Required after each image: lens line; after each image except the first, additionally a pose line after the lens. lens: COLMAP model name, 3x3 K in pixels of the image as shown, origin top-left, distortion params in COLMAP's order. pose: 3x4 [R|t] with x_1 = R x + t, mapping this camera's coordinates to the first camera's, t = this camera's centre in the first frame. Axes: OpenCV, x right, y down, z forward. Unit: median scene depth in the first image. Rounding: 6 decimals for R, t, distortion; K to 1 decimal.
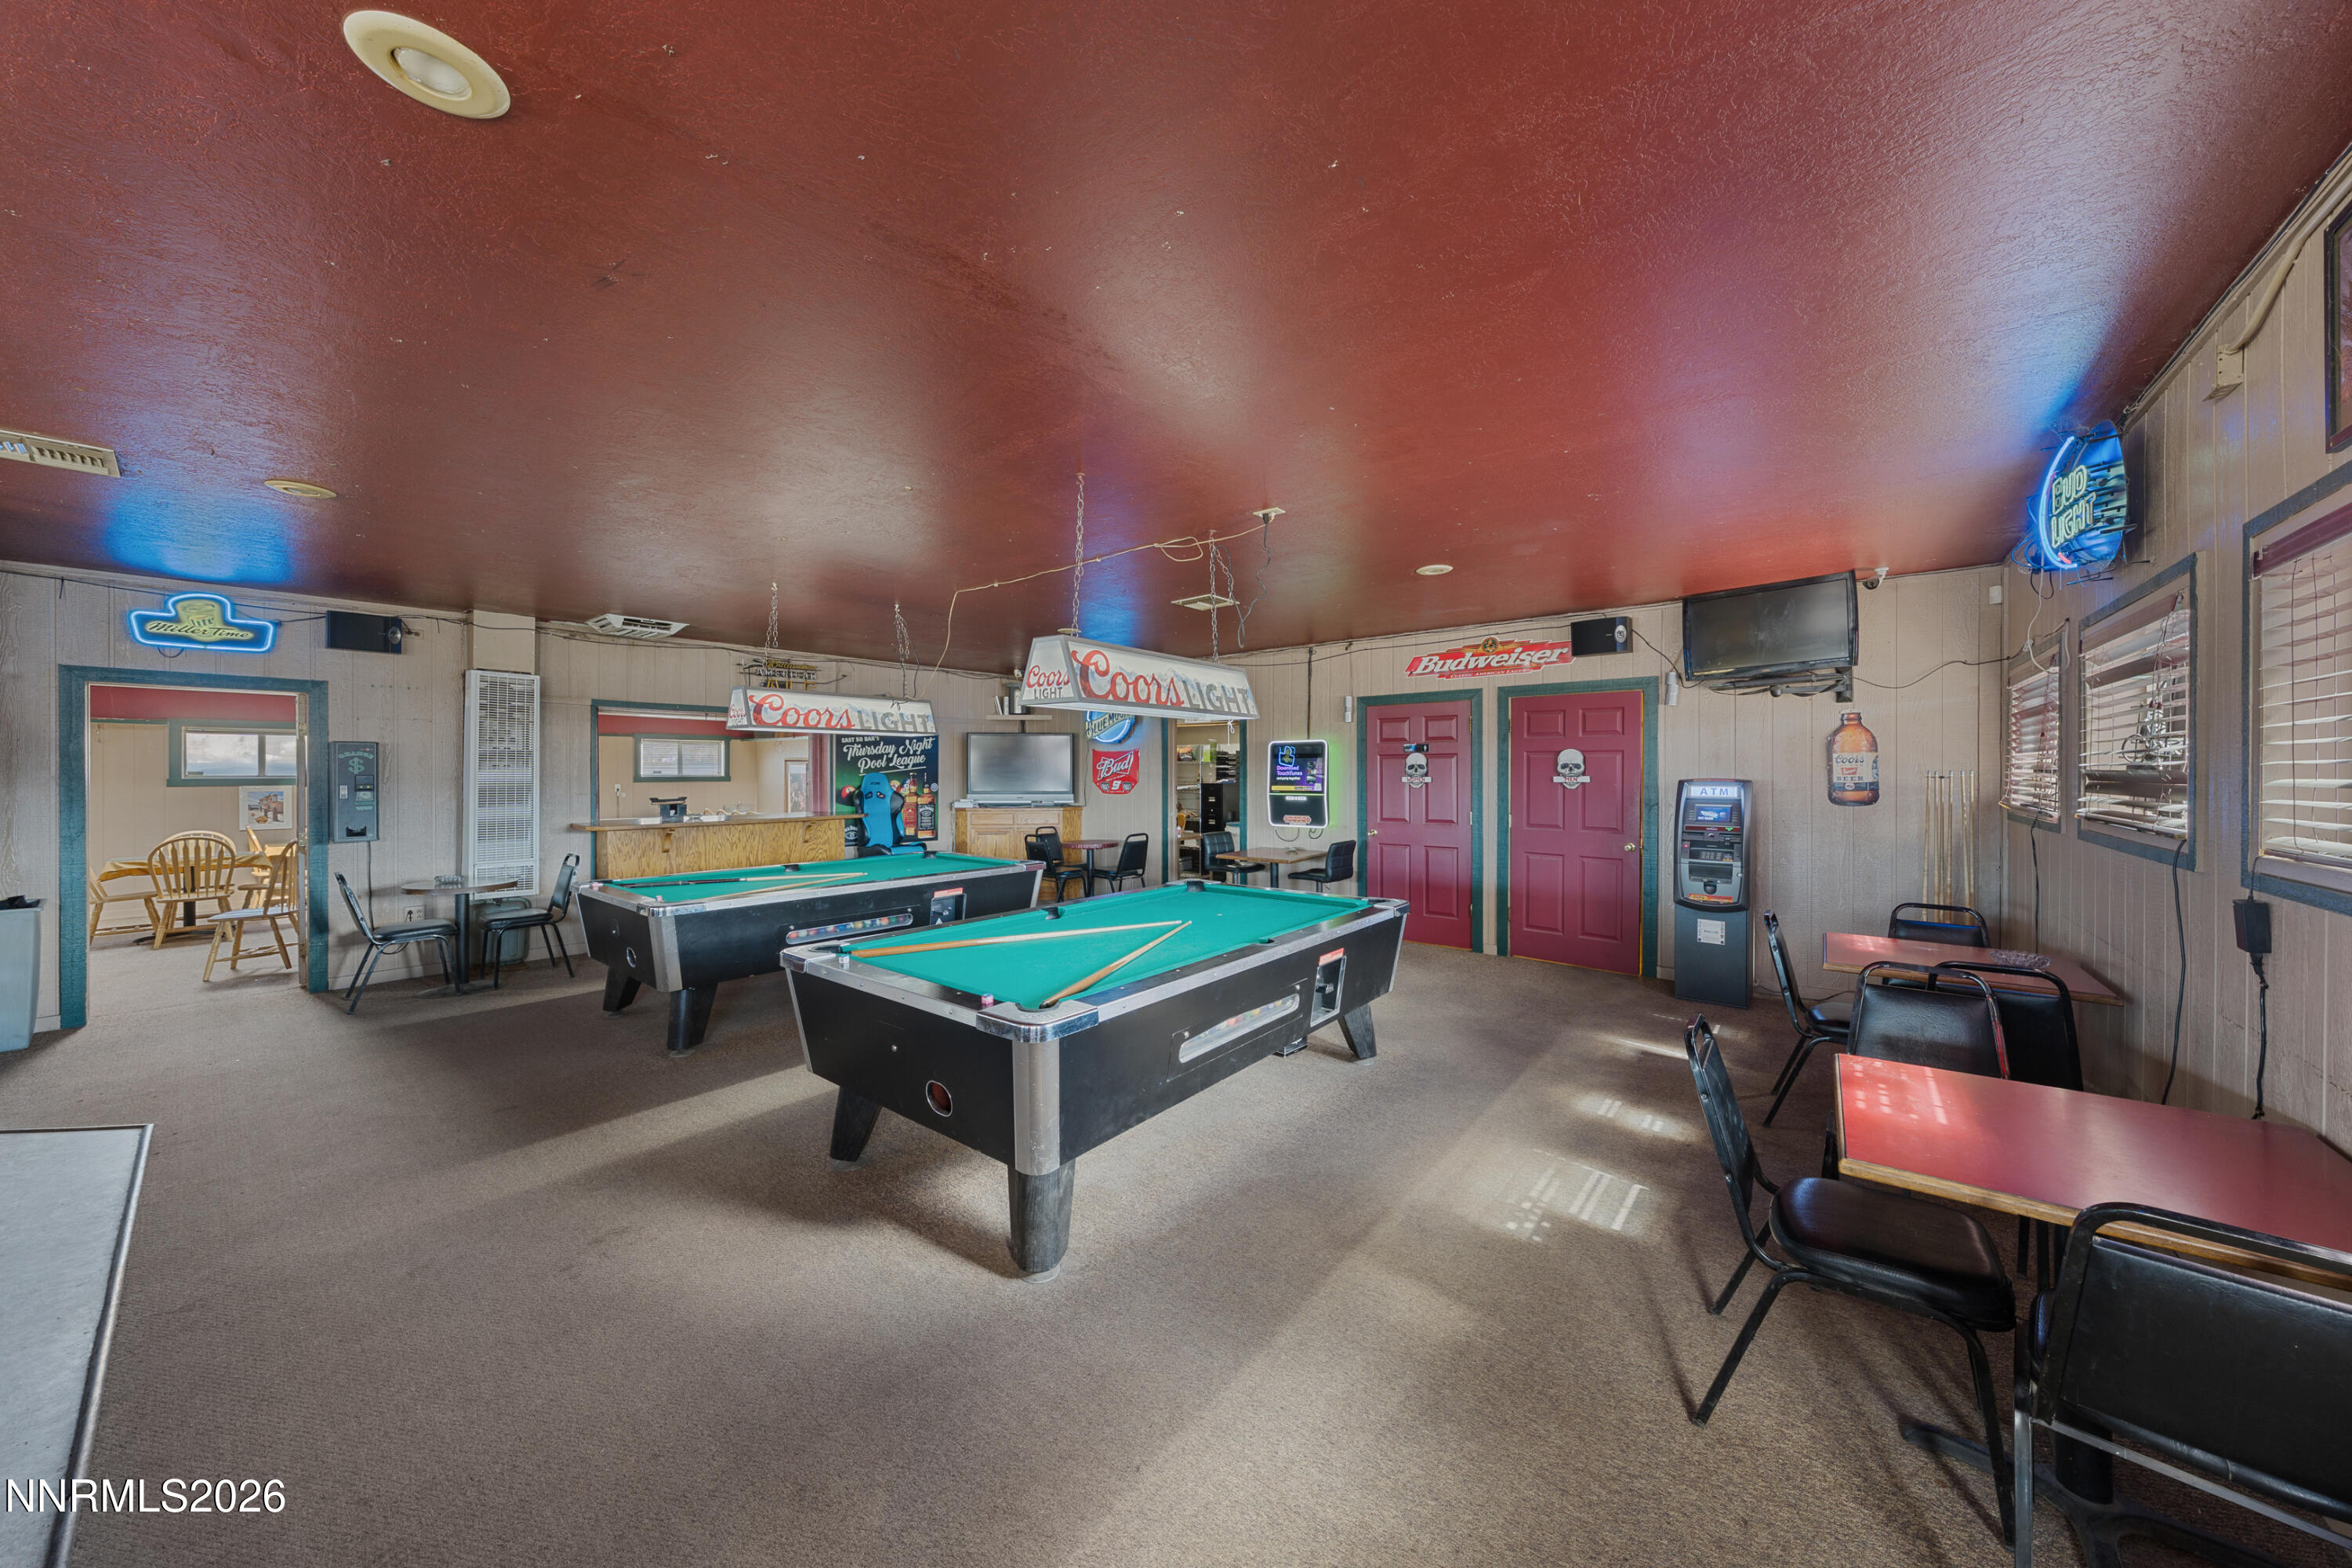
lens RADIAL K [[801.1, 0, 1174.9], [0, 801.1, 774.2], [0, 0, 1]] dist [-0.001477, -0.000200]
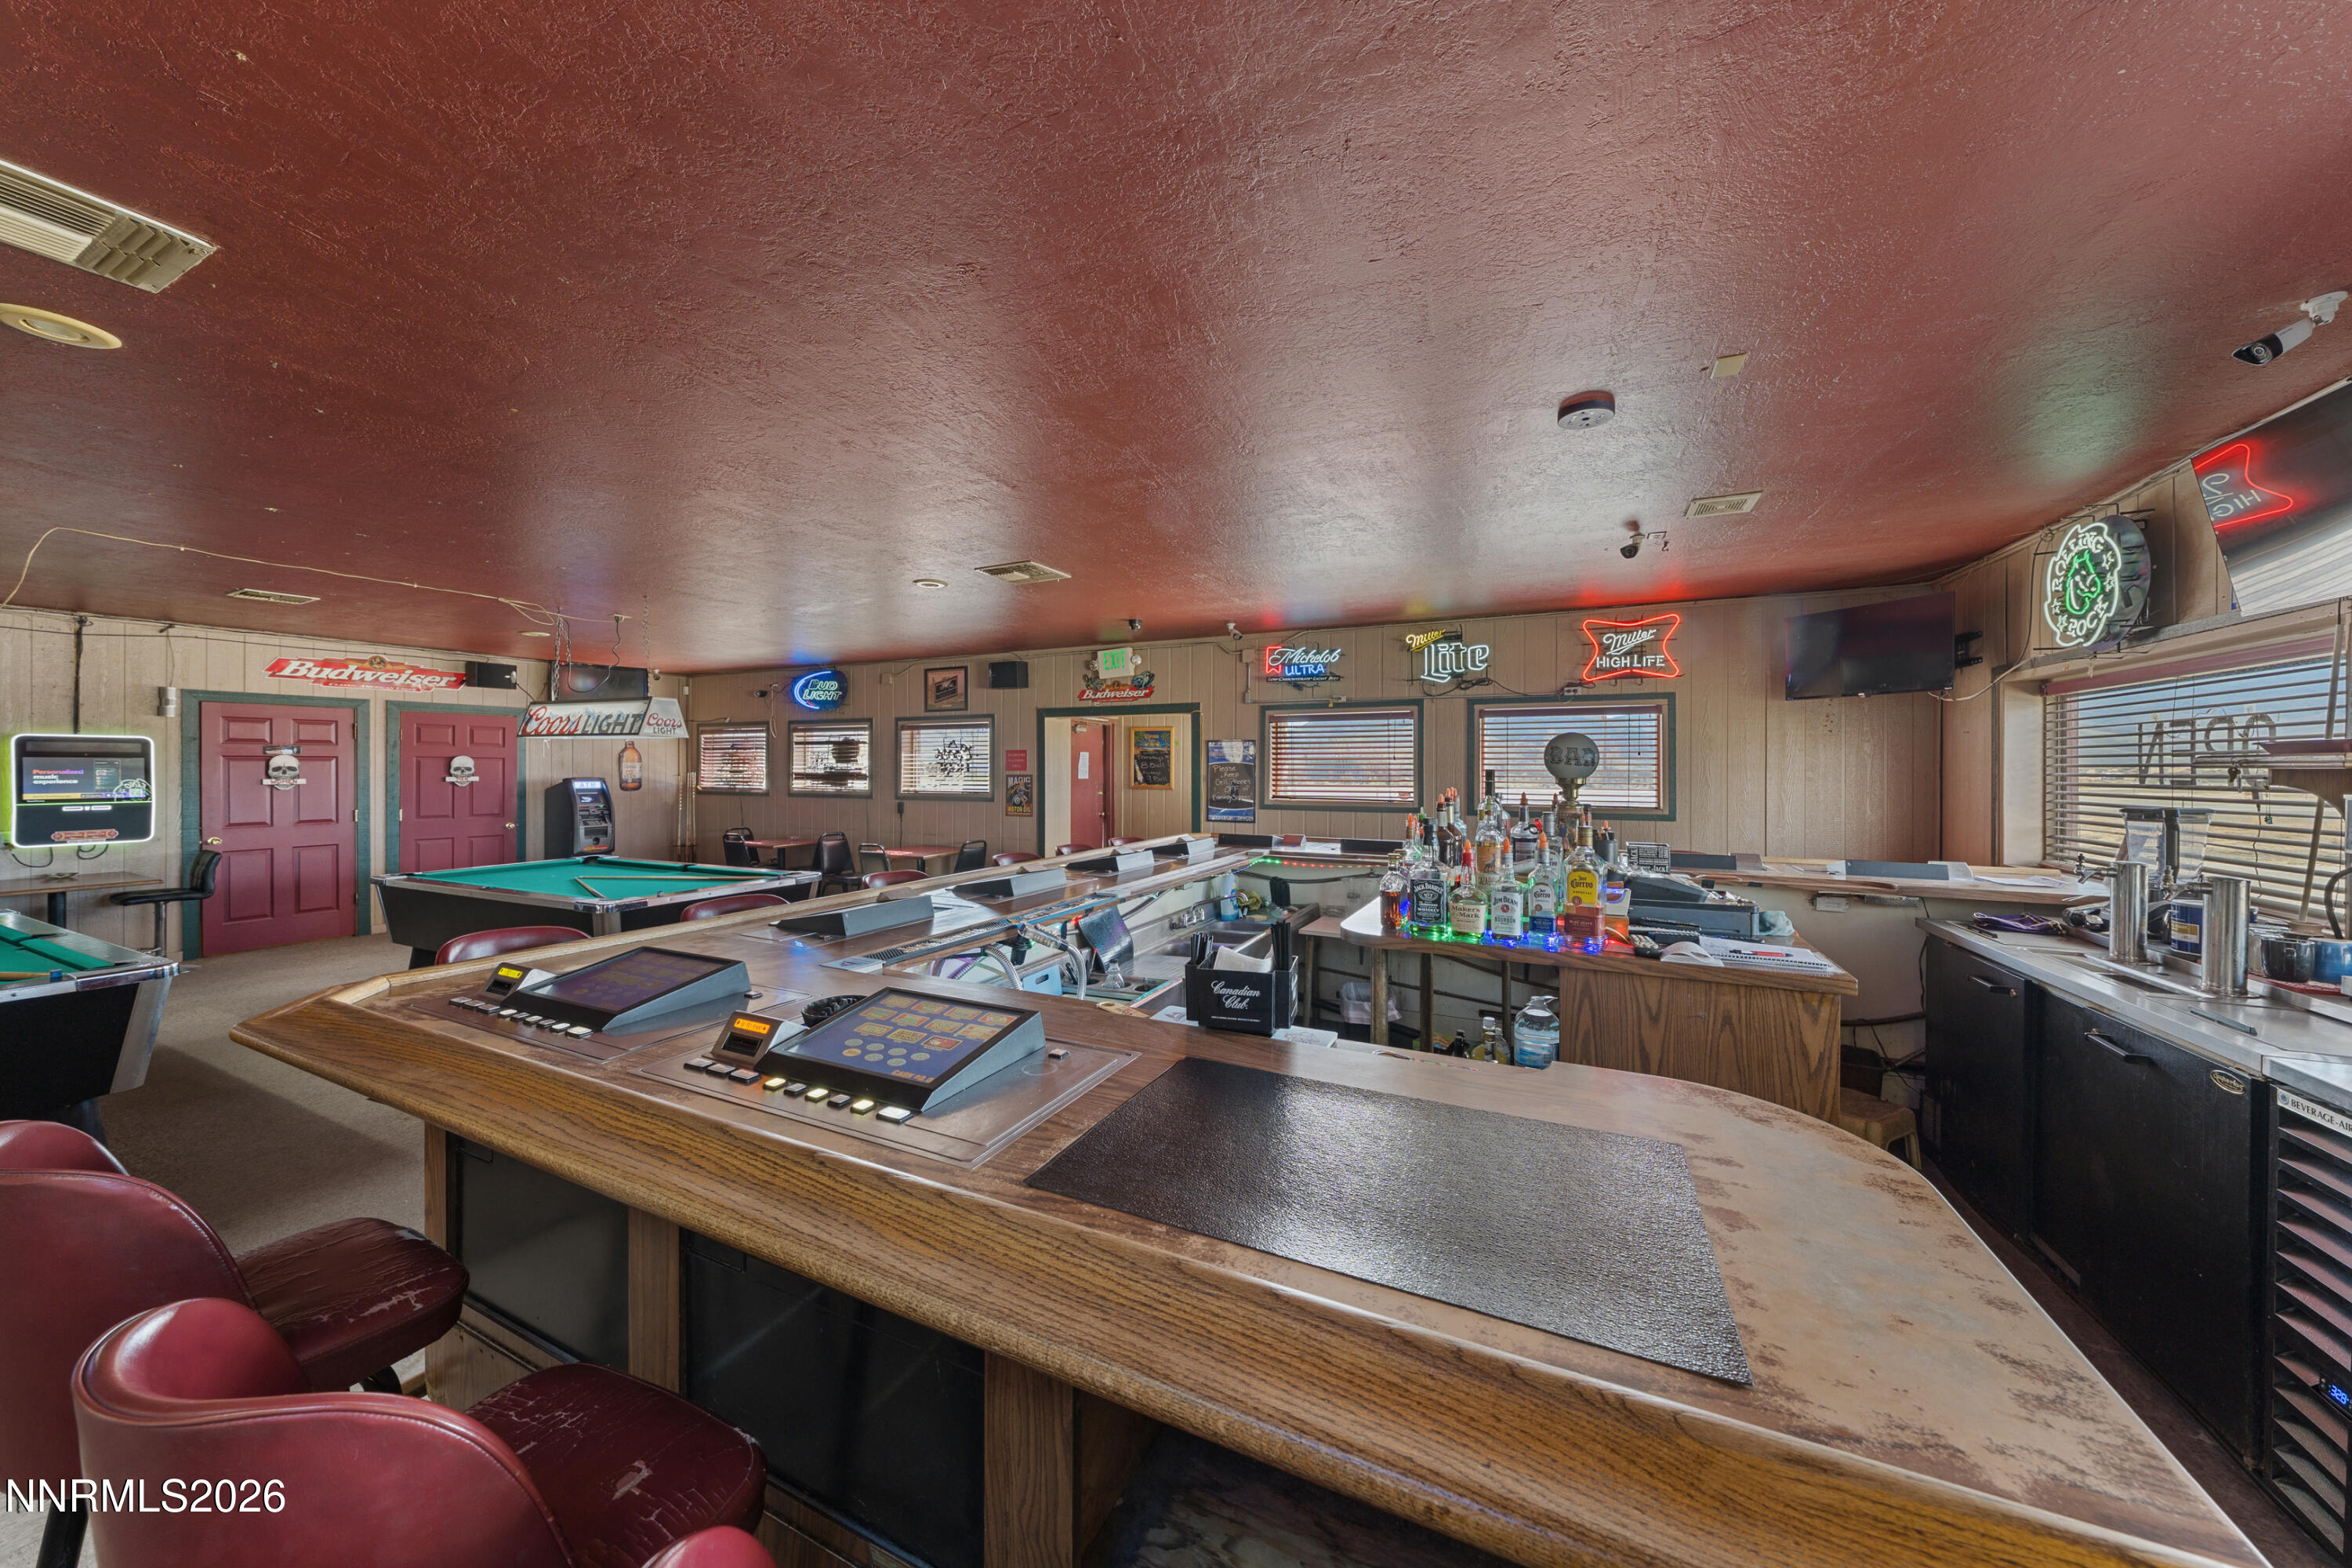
lens RADIAL K [[801.1, 0, 1176.7], [0, 801.1, 769.4], [0, 0, 1]] dist [-0.001477, -0.000200]
pose [[-0.237803, -0.000899, 0.971313, -0.979200], [0.000745, 0.999999, 0.001109, -0.009408], [-0.971313, 0.000988, -0.237802, 0.164592]]
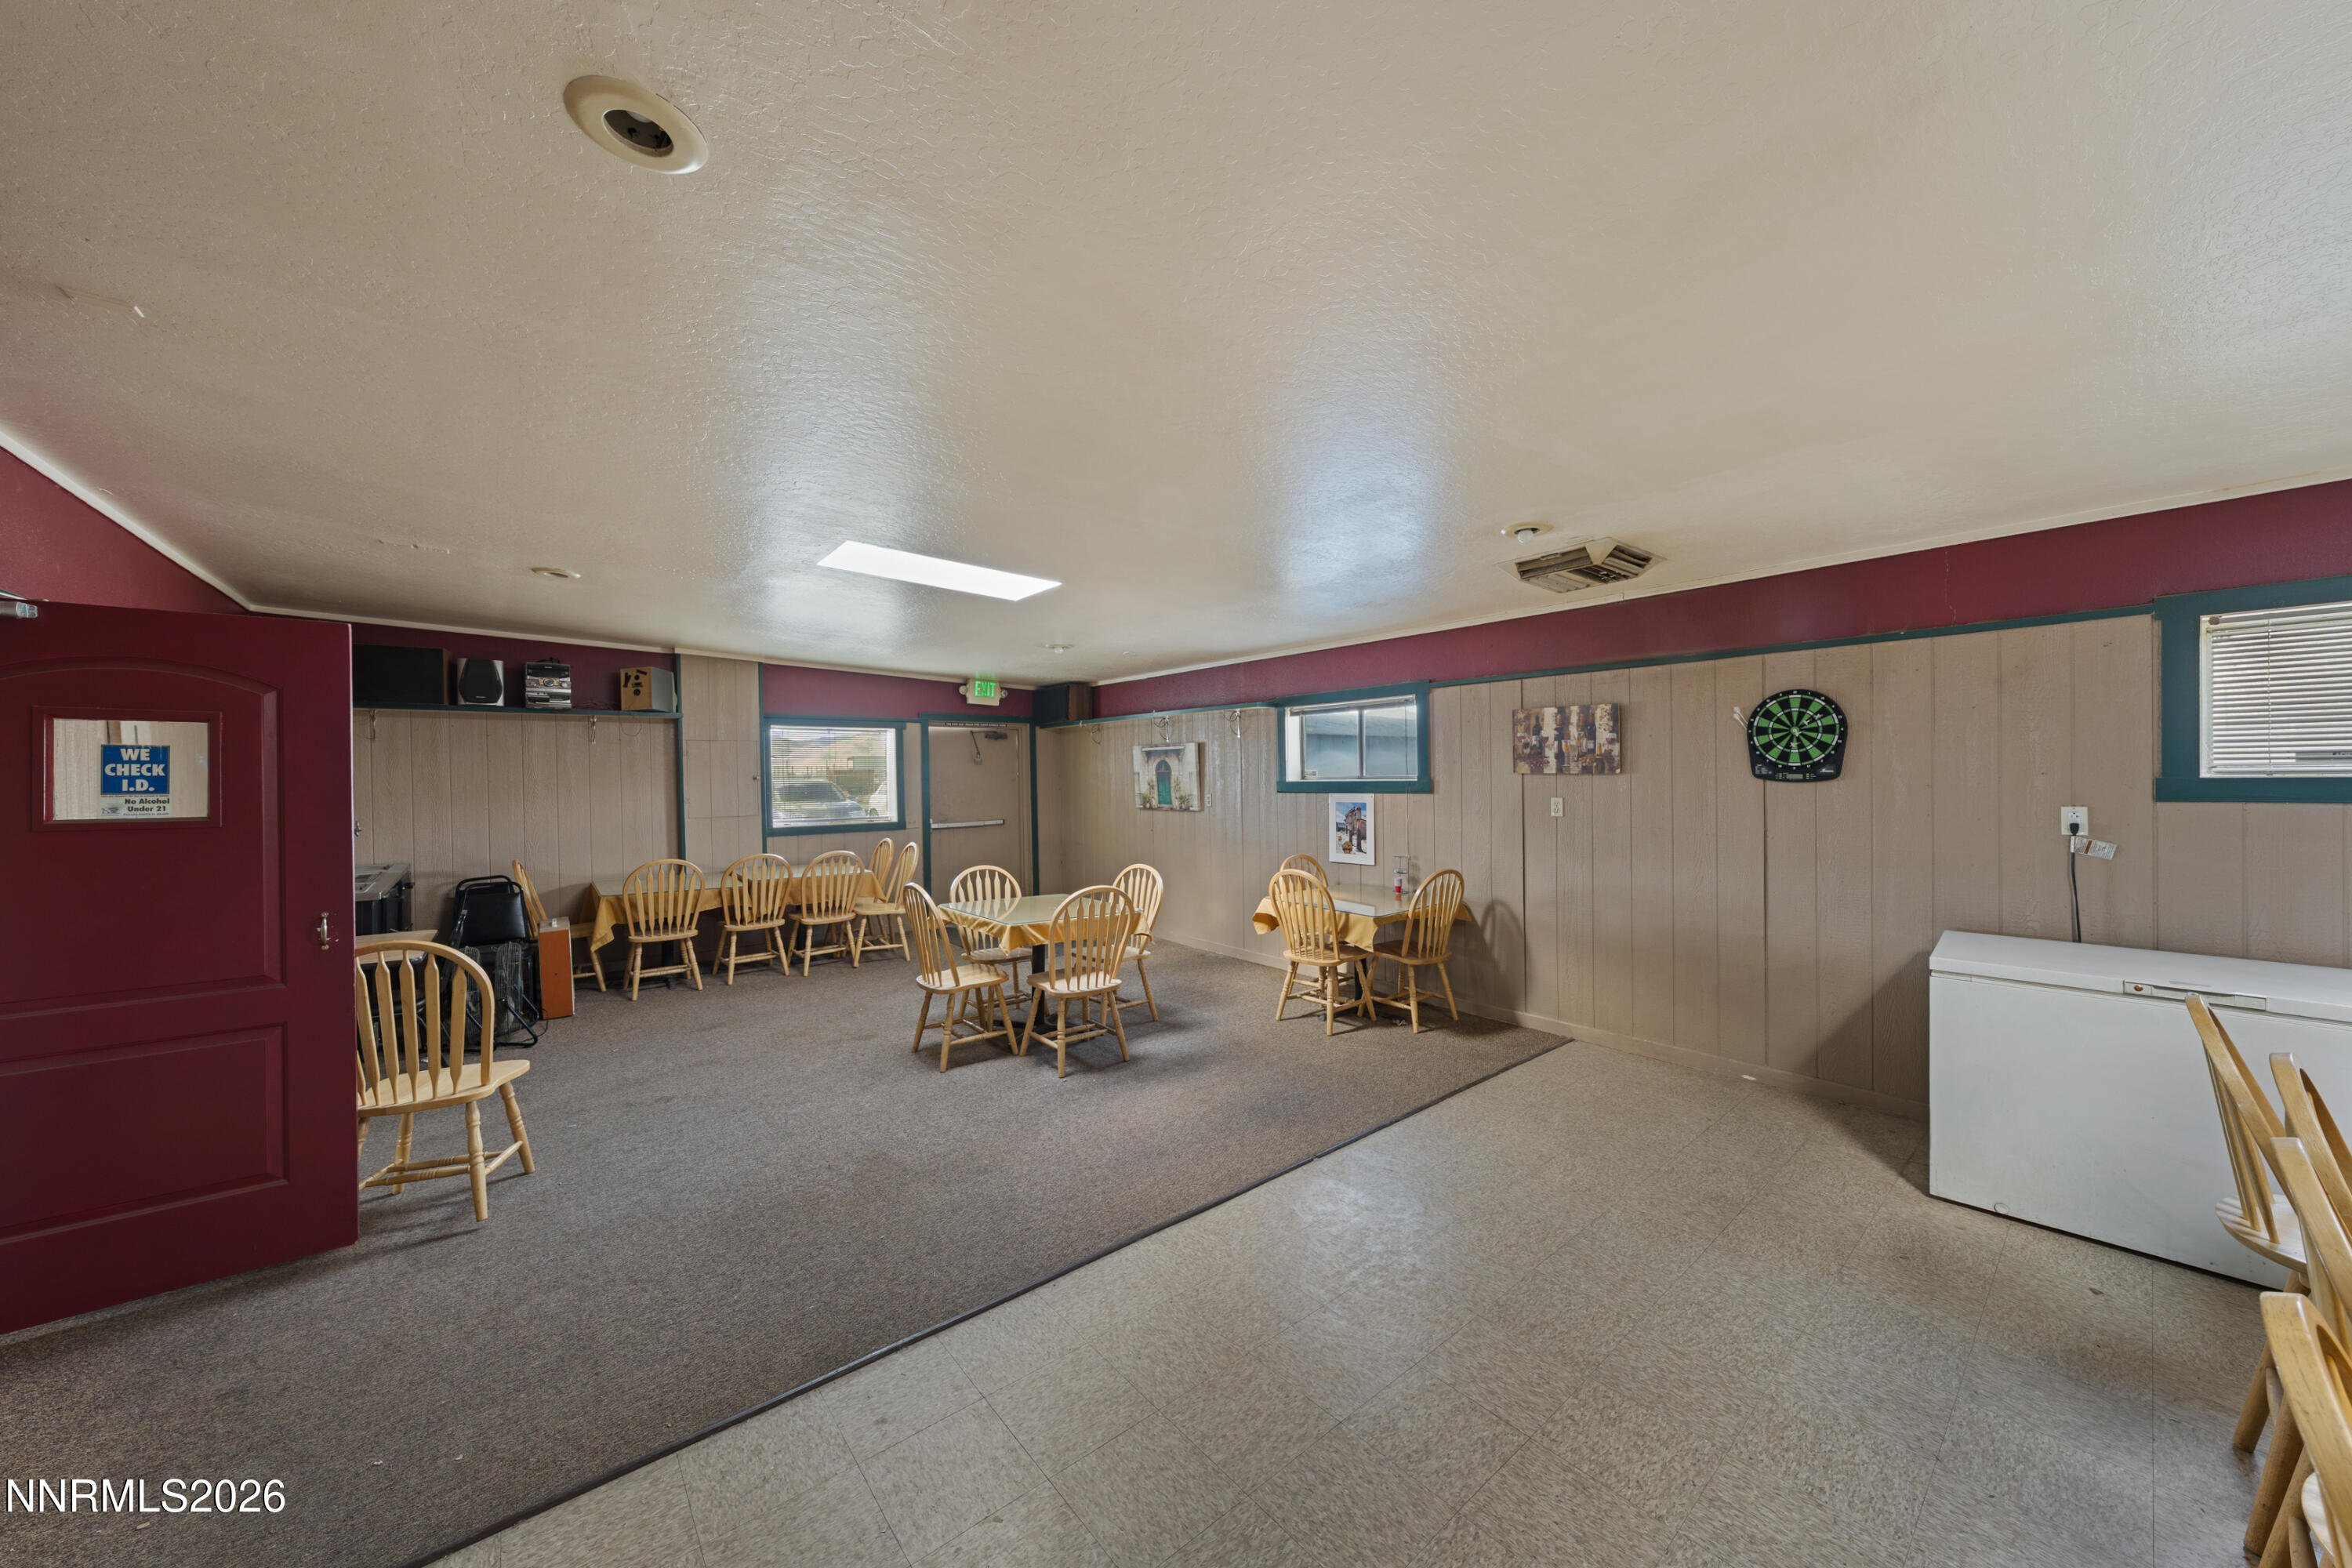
lens RADIAL K [[801.1, 0, 1180.2], [0, 801.1, 779.8], [0, 0, 1]] dist [-0.001477, -0.000200]
pose [[-0.180253, 0.010839, -0.983561, -0.714368], [0.013739, 0.999869, 0.008501, -0.004117], [0.983524, -0.011981, -0.180378, 1.436523]]
